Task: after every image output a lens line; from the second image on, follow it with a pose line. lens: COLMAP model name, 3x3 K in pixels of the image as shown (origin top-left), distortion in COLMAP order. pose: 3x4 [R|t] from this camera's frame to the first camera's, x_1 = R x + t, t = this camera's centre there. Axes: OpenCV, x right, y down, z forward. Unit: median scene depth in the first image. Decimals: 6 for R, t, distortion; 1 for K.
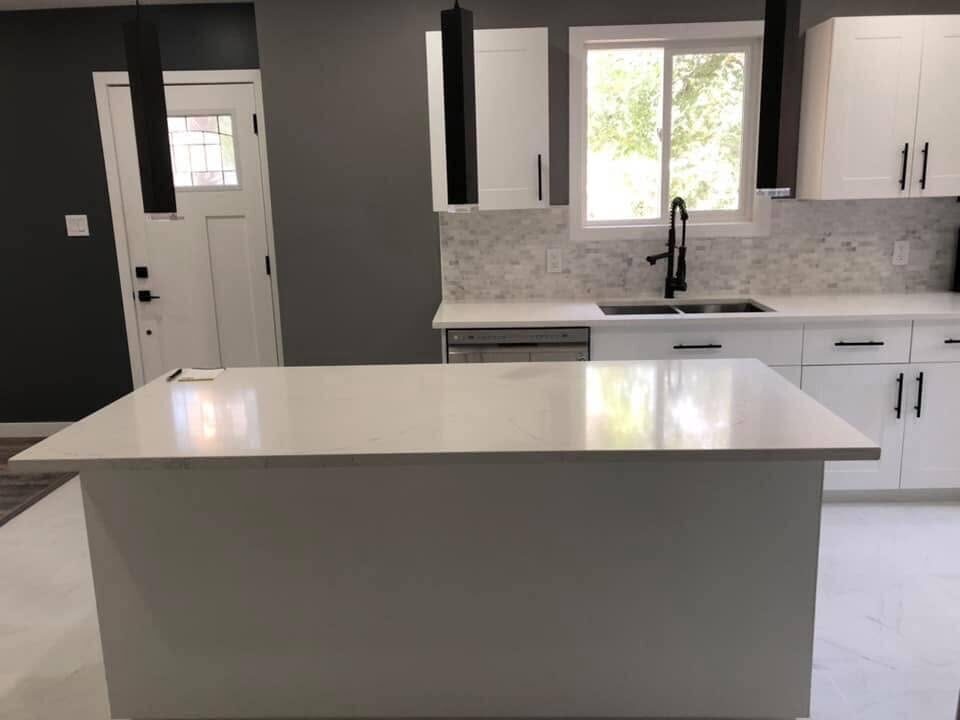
lens RADIAL K [[778.7, 0, 480.0], [0, 778.7, 360.0], [0, 0, 1]] dist [0.060311, -0.136721]
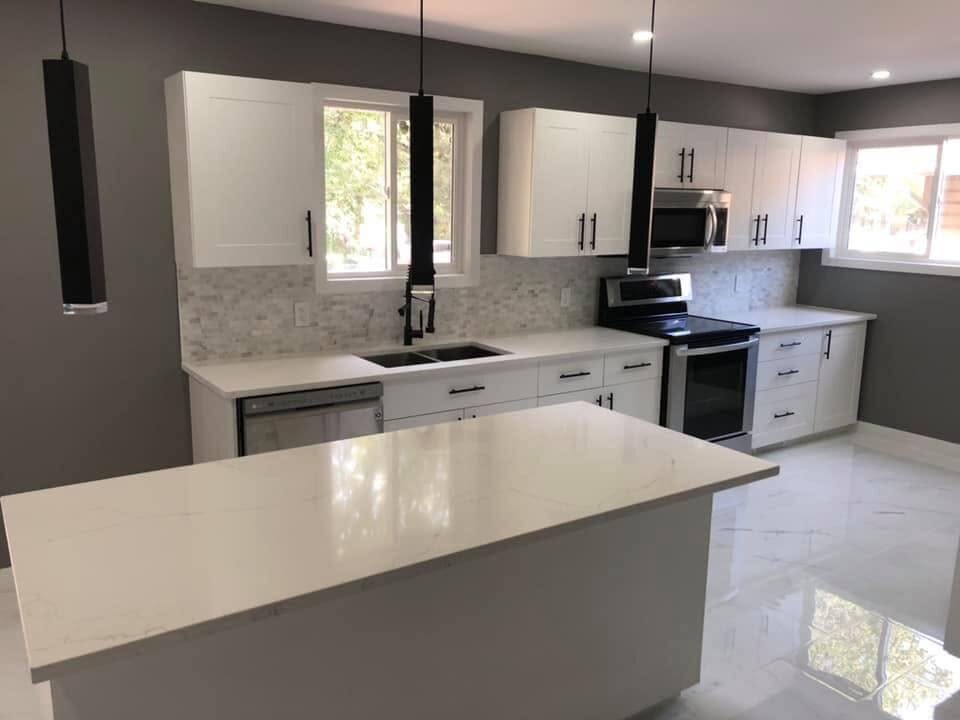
lens RADIAL K [[778.7, 0, 480.0], [0, 778.7, 360.0], [0, 0, 1]] dist [0.060311, -0.136721]
pose [[0.799208, -0.075816, 0.596254, -0.317138], [0.089227, 0.995986, 0.007045, -0.057705], [-0.594395, 0.047571, 0.802765, 0.086147]]
